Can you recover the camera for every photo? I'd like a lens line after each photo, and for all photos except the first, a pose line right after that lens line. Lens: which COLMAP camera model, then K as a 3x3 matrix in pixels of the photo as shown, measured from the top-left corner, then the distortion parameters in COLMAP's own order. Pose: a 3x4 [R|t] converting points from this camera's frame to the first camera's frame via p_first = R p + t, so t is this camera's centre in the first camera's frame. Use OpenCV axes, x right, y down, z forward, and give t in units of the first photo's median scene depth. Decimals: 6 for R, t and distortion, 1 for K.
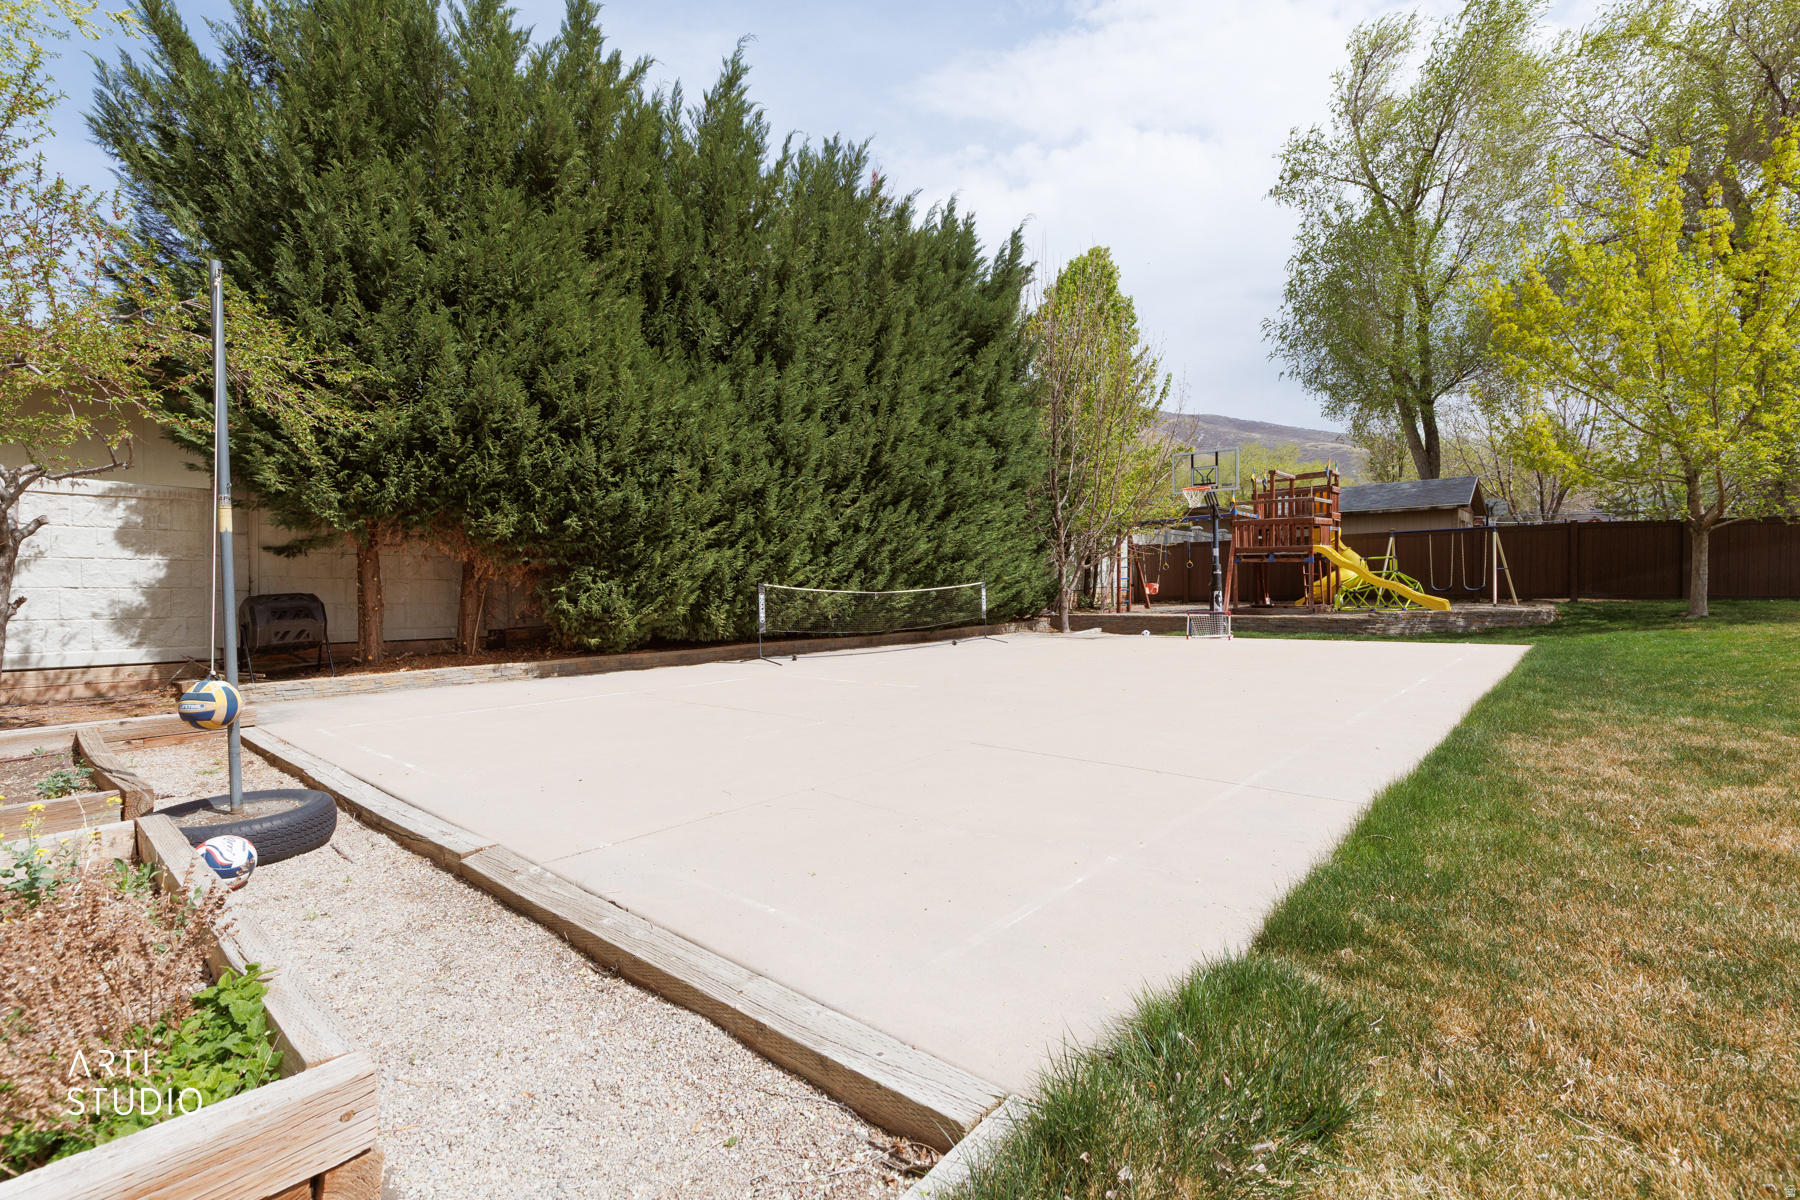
lens RADIAL K [[806.7, 0, 908.1], [0, 806.7, 602.3], [0, 0, 1]] dist [-0.002633, -0.001084]
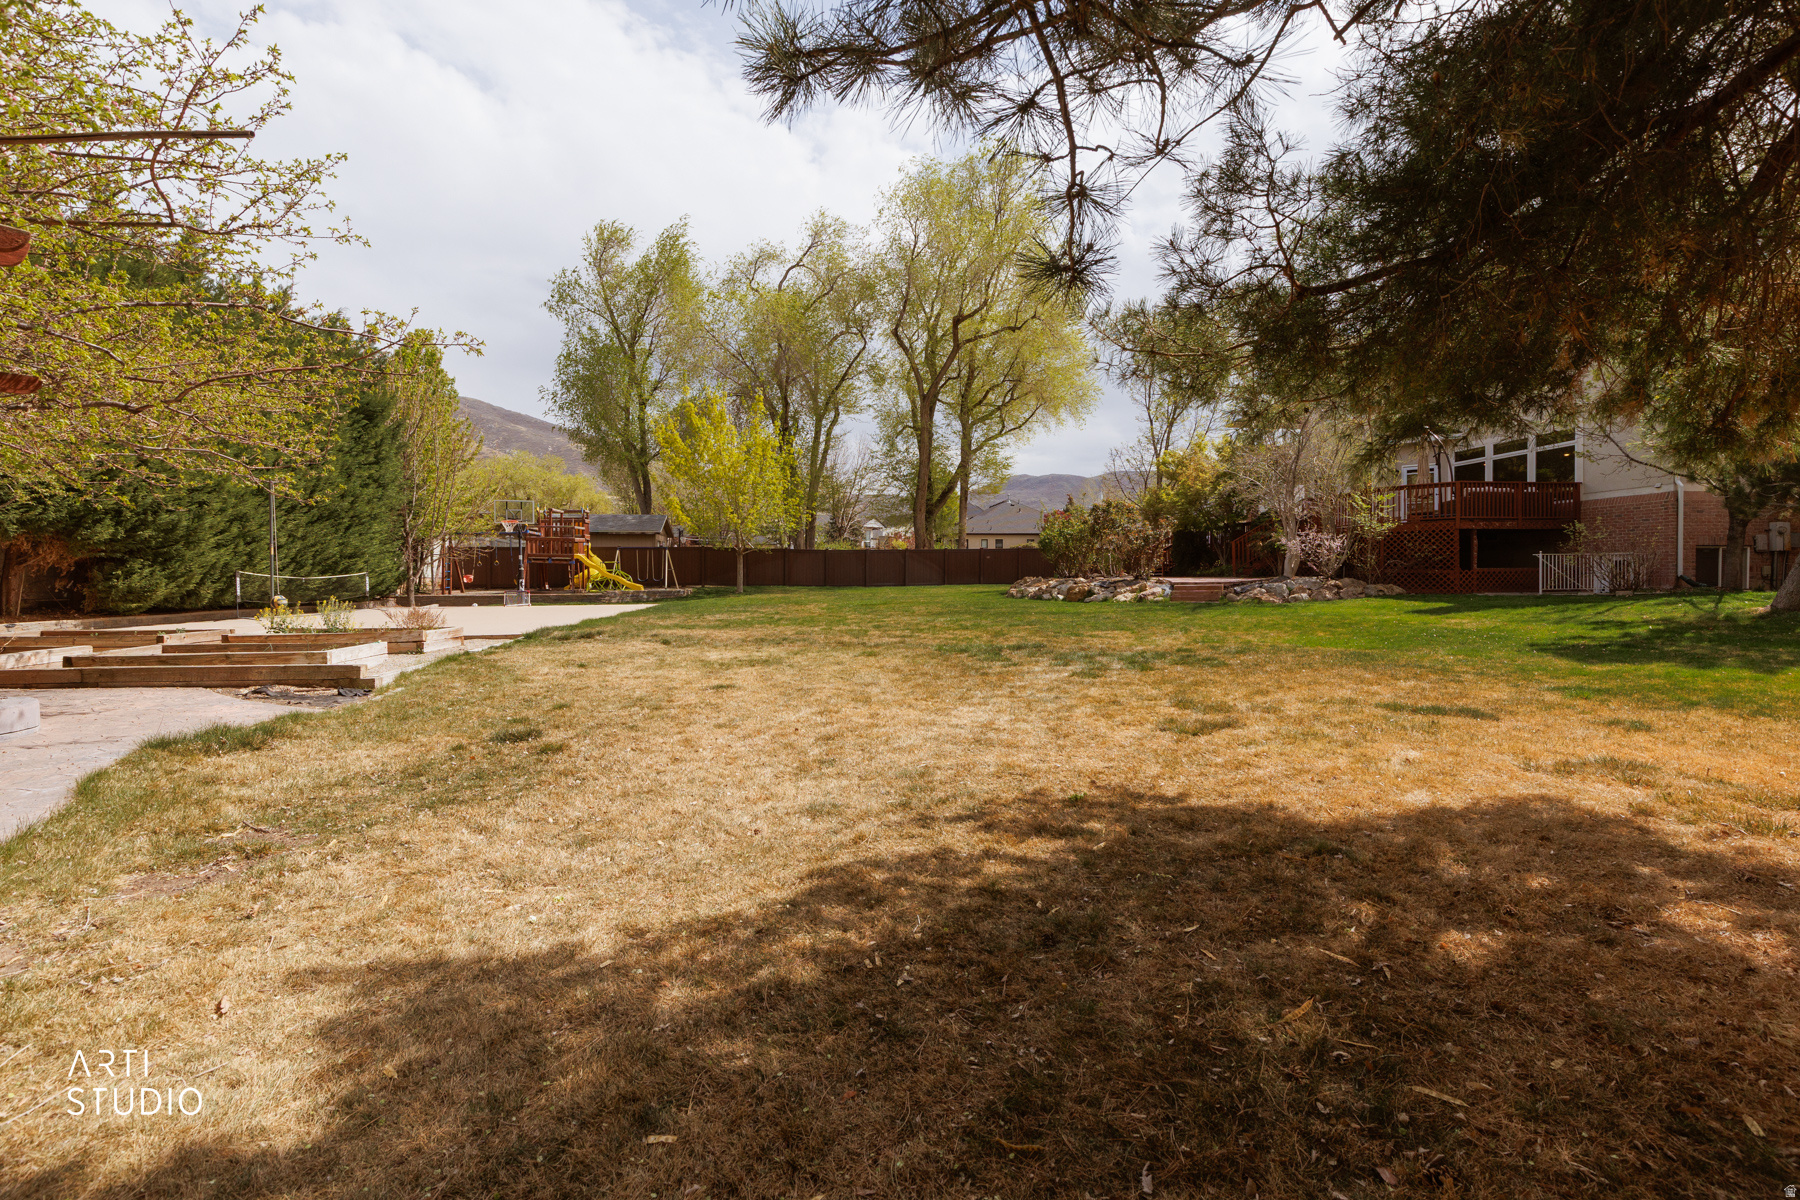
lens RADIAL K [[806.7, 0, 900.7], [0, 806.7, 595.1], [0, 0, 1]] dist [-0.002633, -0.001084]
pose [[0.663073, -0.004799, 0.748539, -0.311726], [0.006885, 0.999976, 0.000312, 0.020374], [-0.748523, 0.004947, 0.663090, -0.637244]]
